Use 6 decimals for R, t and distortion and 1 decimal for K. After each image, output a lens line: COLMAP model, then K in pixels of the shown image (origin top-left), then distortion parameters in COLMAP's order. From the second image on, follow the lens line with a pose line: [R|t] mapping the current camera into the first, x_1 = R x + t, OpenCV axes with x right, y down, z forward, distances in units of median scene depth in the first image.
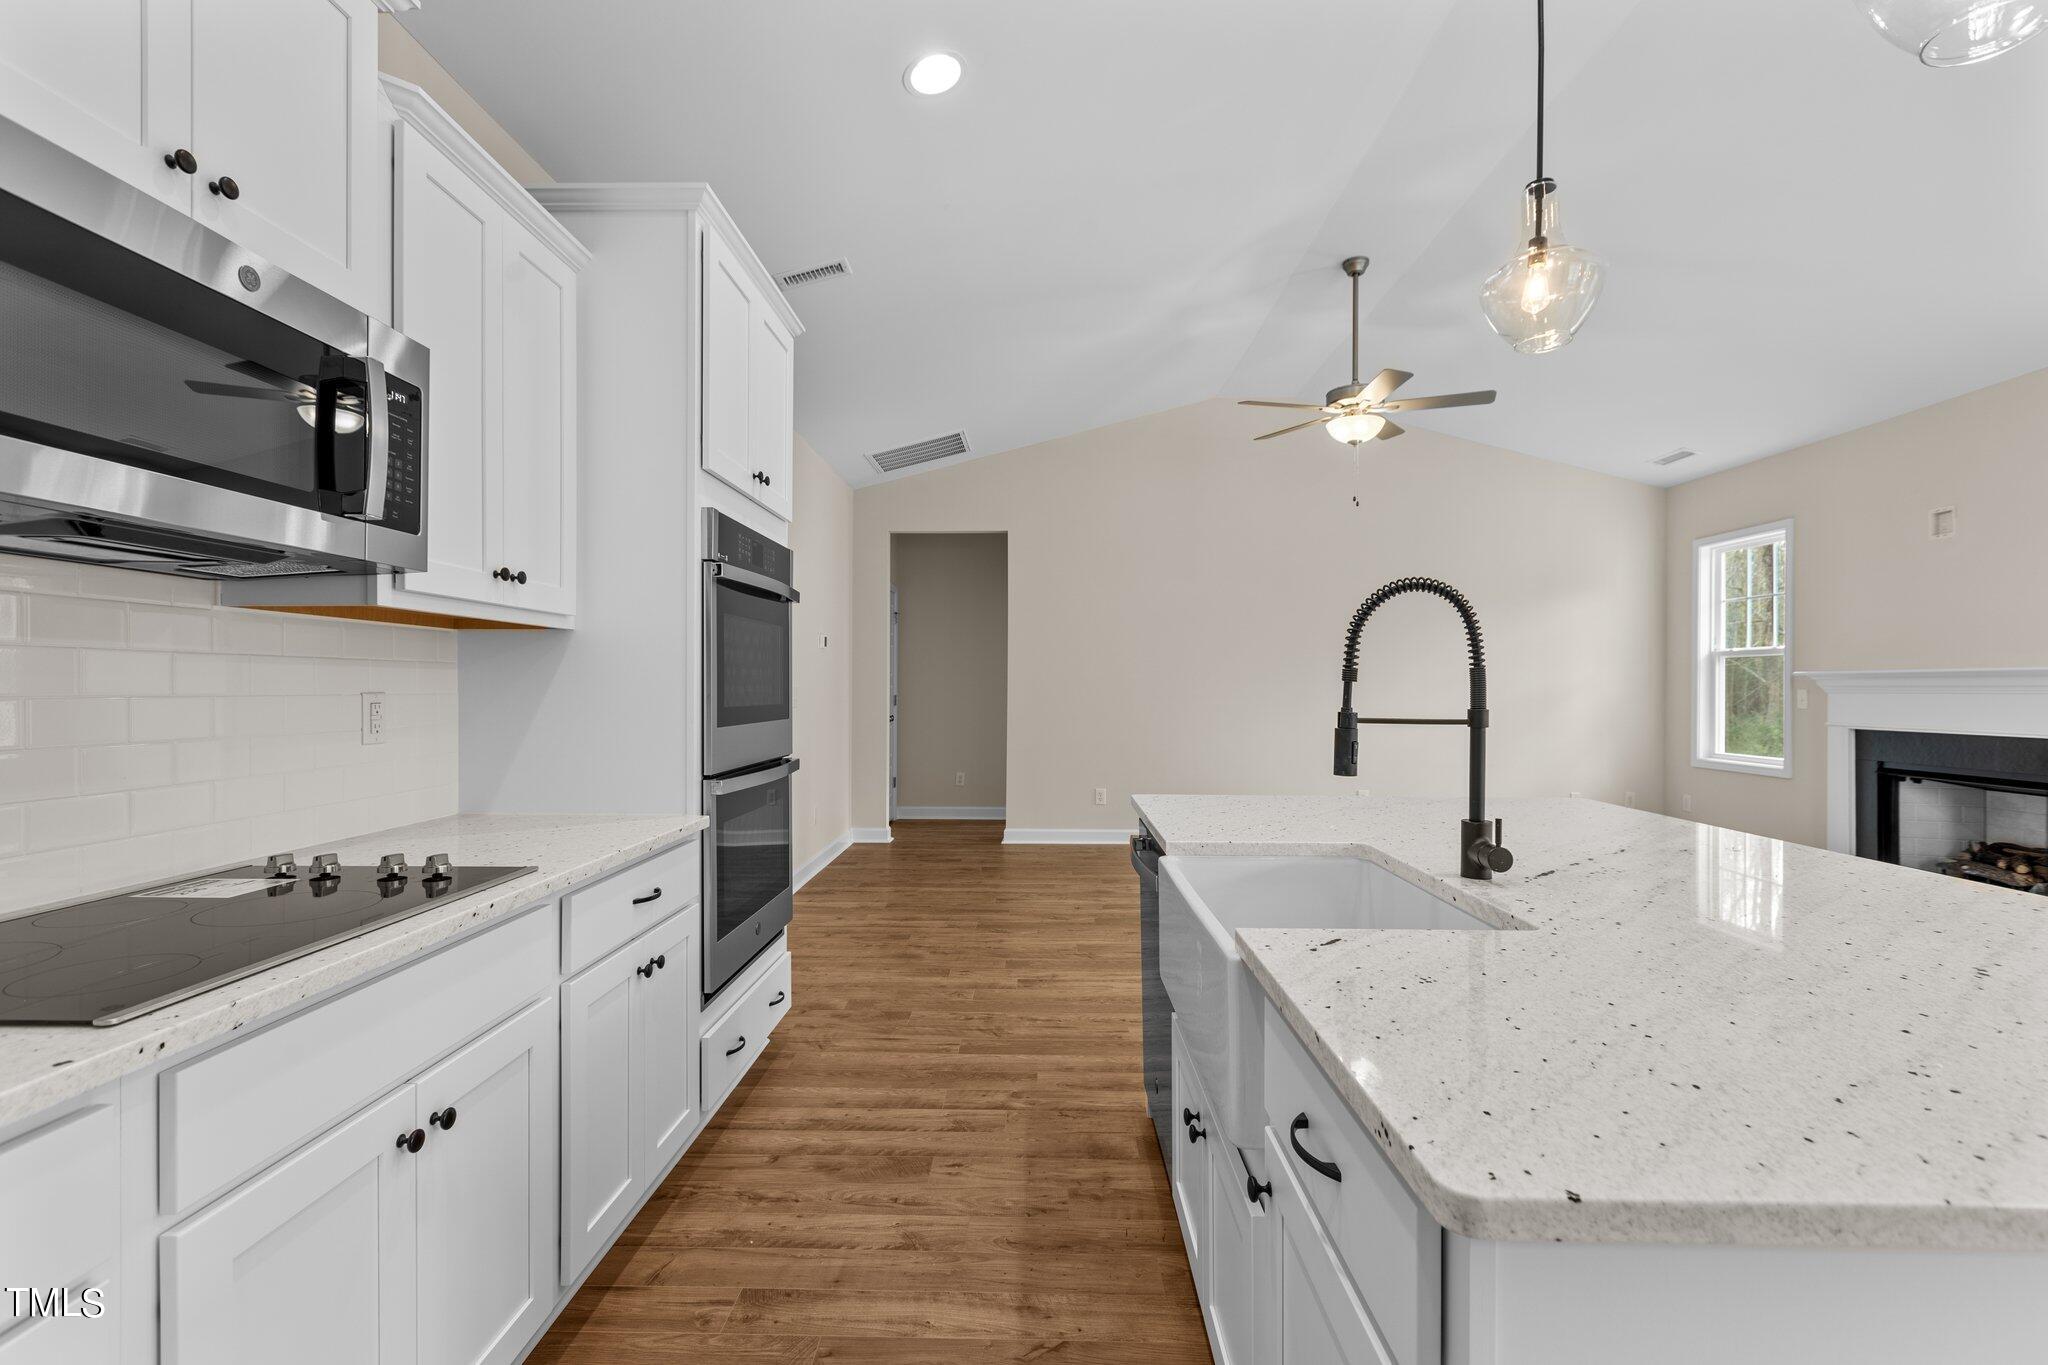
lens RADIAL K [[925.2, 0, 1024.0], [0, 925.2, 694.7], [0, 0, 1]] dist [0.002286, -0.000014]
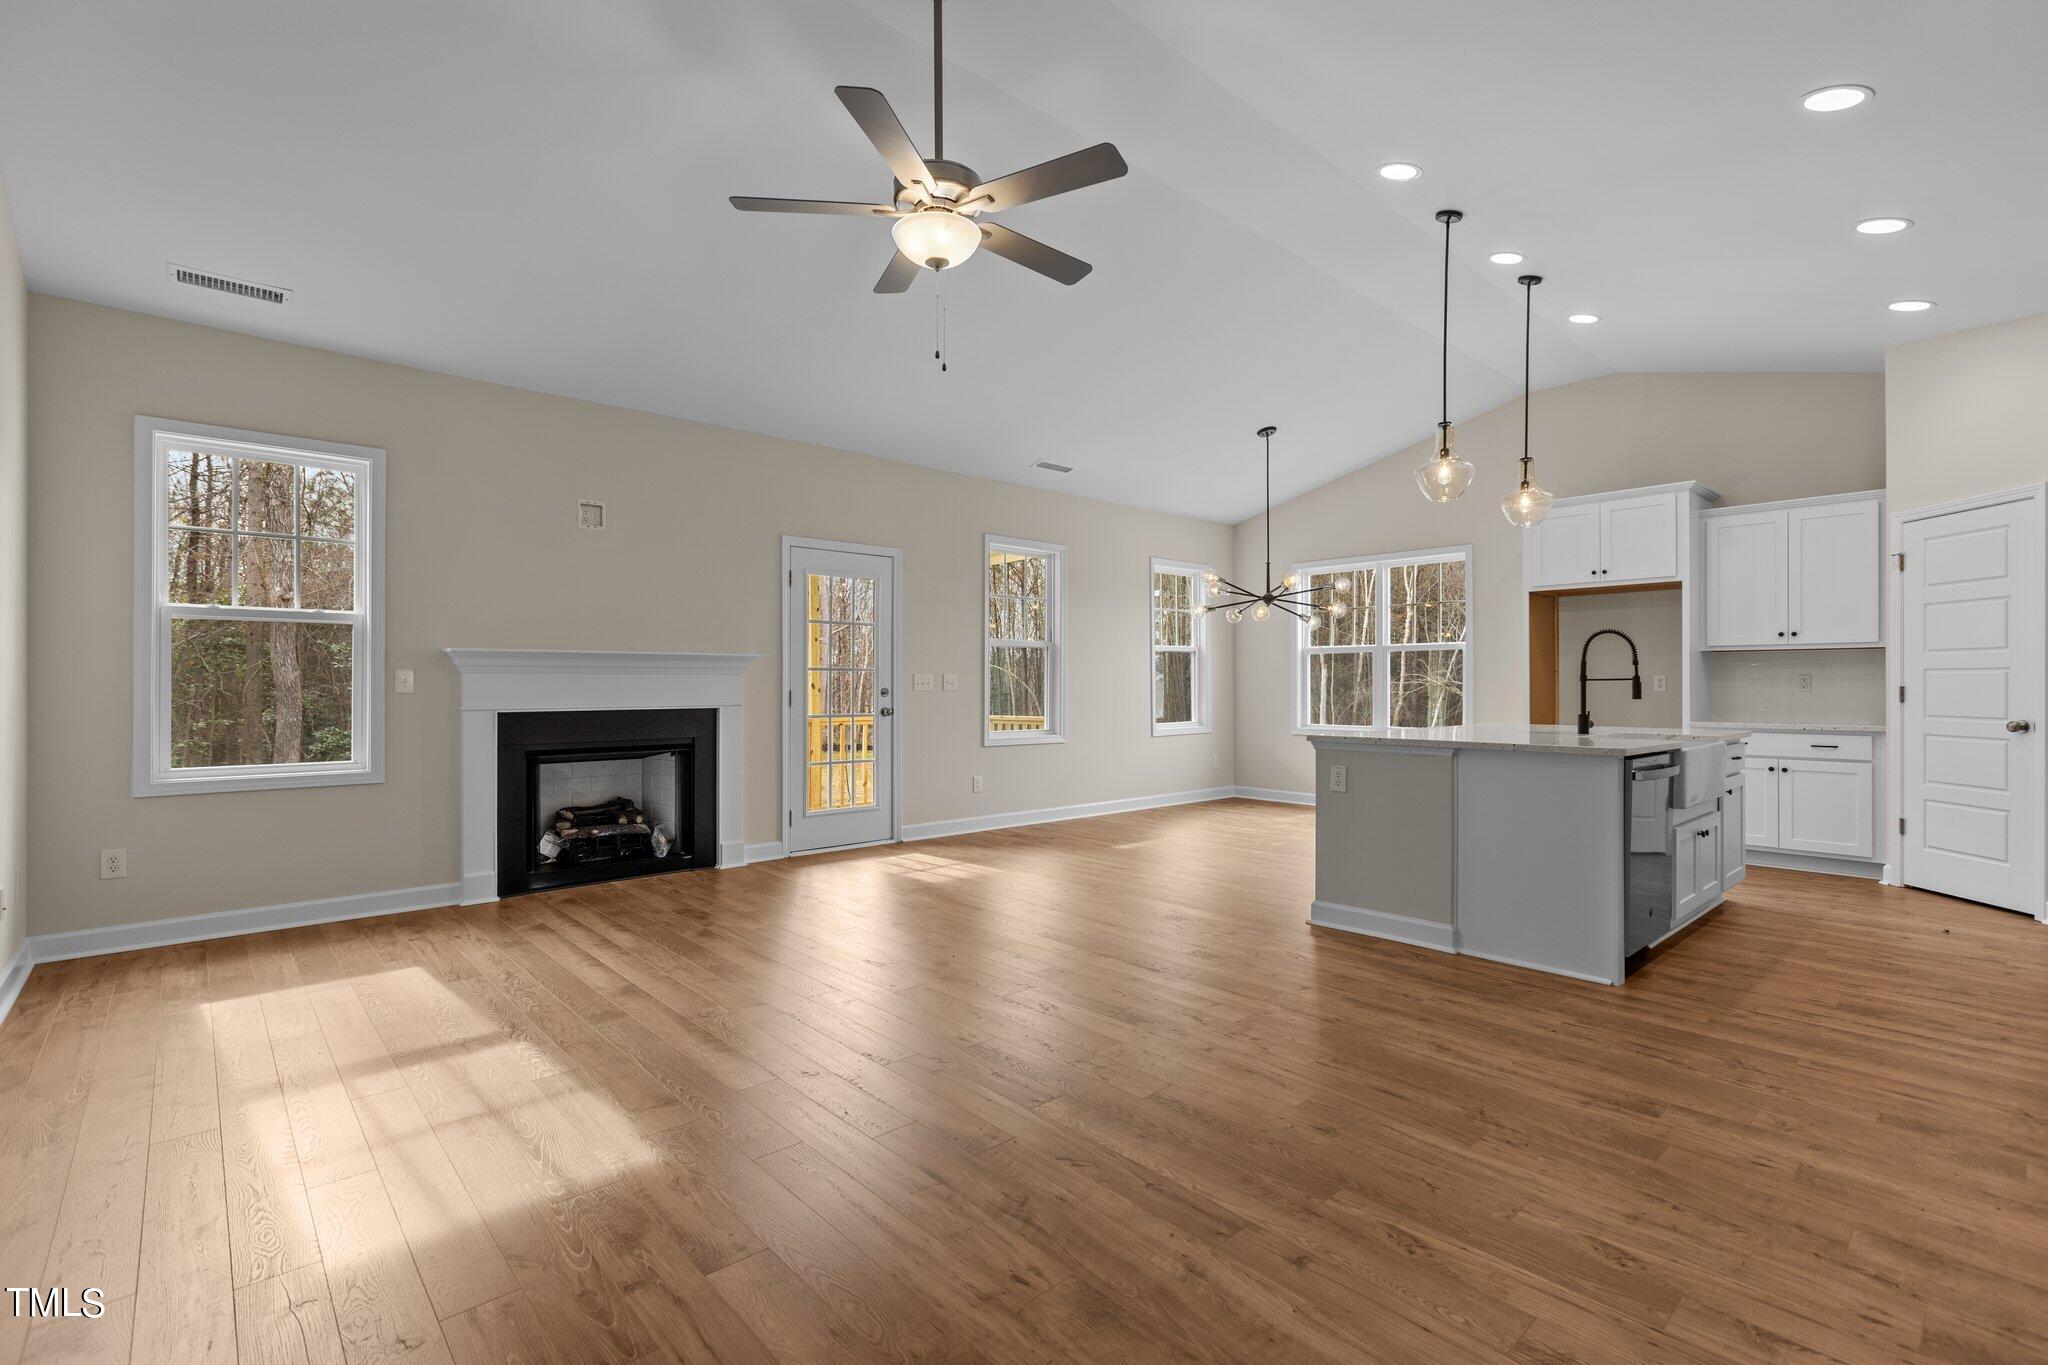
lens RADIAL K [[925.2, 0, 1025.7], [0, 925.2, 685.2], [0, 0, 1]] dist [0.002286, -0.000014]
pose [[-0.685183, -0.002829, 0.728365, -0.212130], [0.003905, 0.999964, 0.007557, 0.009513], [-0.728360, 0.008022, -0.685148, 2.169461]]
